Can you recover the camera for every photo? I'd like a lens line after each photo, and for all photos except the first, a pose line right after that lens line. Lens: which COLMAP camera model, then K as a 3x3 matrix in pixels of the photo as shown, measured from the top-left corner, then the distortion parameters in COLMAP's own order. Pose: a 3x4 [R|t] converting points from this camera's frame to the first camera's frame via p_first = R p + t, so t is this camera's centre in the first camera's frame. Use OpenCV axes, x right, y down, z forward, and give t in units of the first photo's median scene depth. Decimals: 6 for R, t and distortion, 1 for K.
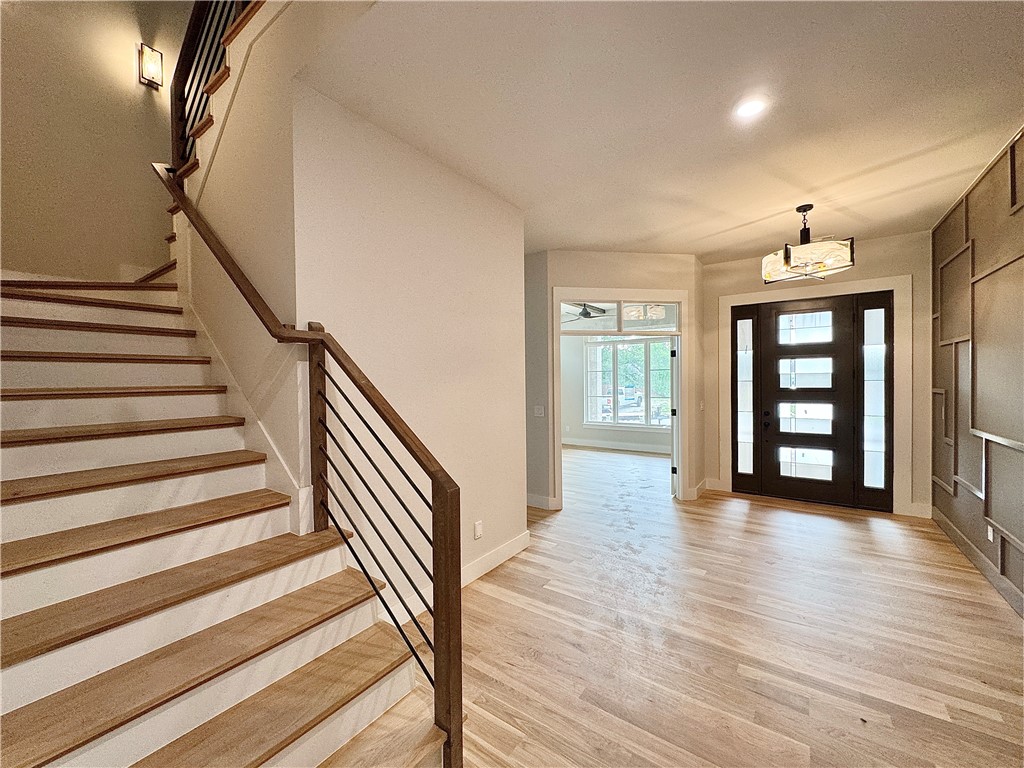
lens RADIAL K [[410.2, 0, 510.6], [0, 410.2, 386.3], [0, 0, 1]] dist [-0.004003, 0.000717]
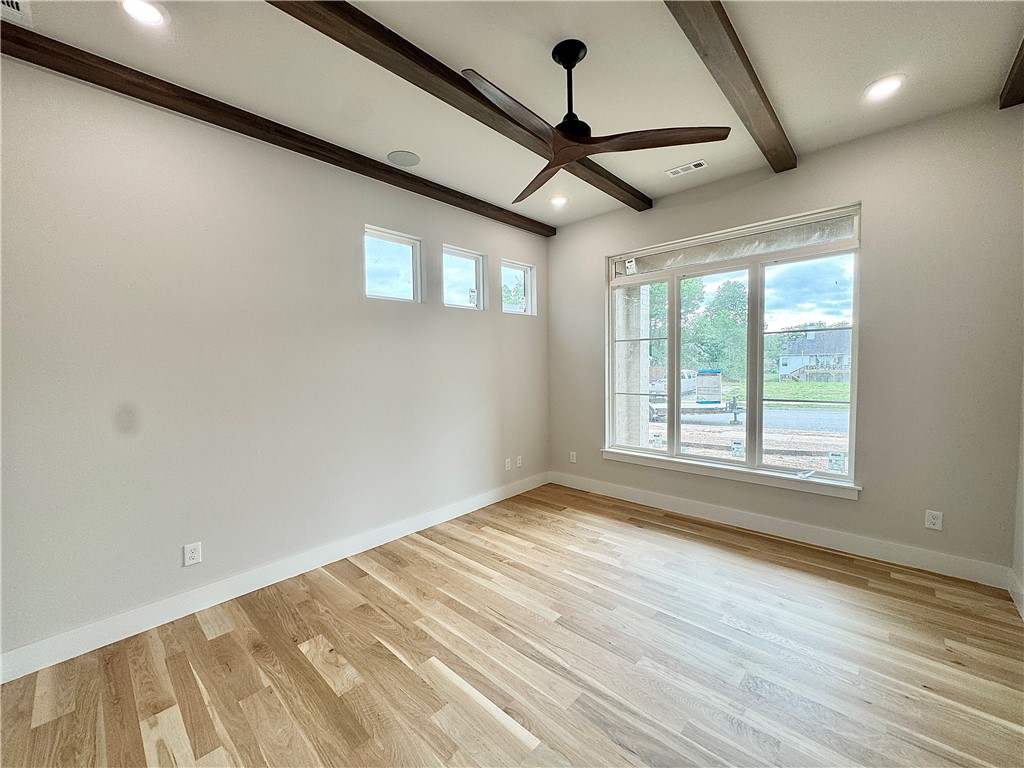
lens RADIAL K [[410.2, 0, 512.6], [0, 410.2, 380.8], [0, 0, 1]] dist [-0.004003, 0.000717]
pose [[0.991508, 0.000412, -0.130048, 0.141002], [0.006928, 0.998408, 0.055983, -0.017410], [0.129864, -0.056409, 0.989926, 0.542903]]
